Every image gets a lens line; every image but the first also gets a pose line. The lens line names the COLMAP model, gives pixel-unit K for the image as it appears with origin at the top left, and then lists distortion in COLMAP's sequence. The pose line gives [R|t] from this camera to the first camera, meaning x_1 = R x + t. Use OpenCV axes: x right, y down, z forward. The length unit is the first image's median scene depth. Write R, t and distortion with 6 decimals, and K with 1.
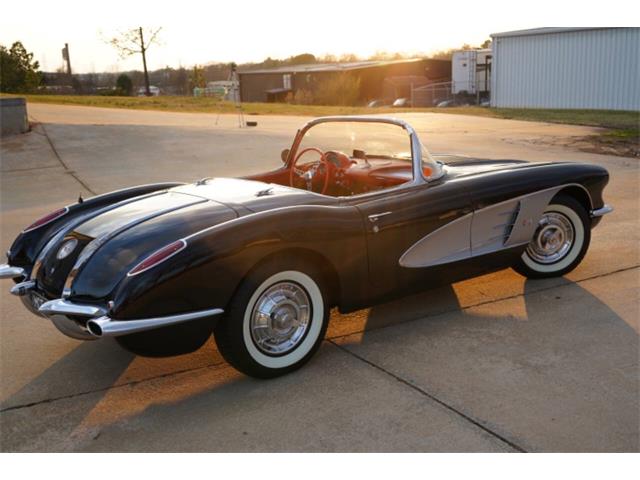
lens RADIAL K [[903.3, 0, 320.0], [0, 903.3, 240.0], [0, 0, 1]] dist [0.019258, 0.071345]
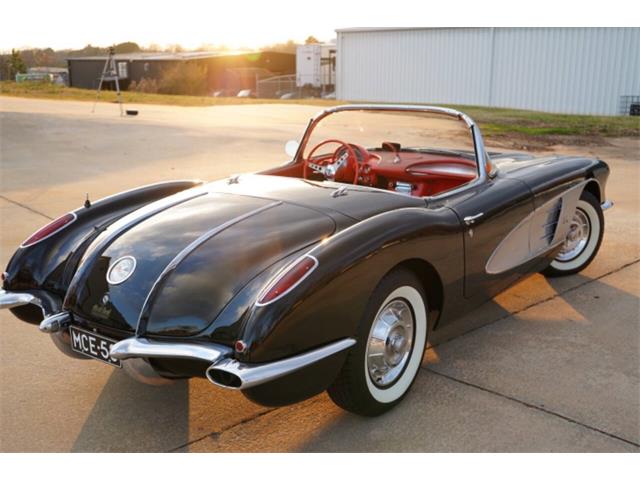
lens RADIAL K [[839.3, 0, 320.0], [0, 839.3, 240.0], [0, 0, 1]] dist [-0.006224, 0.030514]
pose [[0.958089, -0.027785, 0.285120, -0.144602], [0.022566, 0.999513, 0.021573, -0.012215], [-0.285581, -0.014234, 0.958249, 0.120443]]
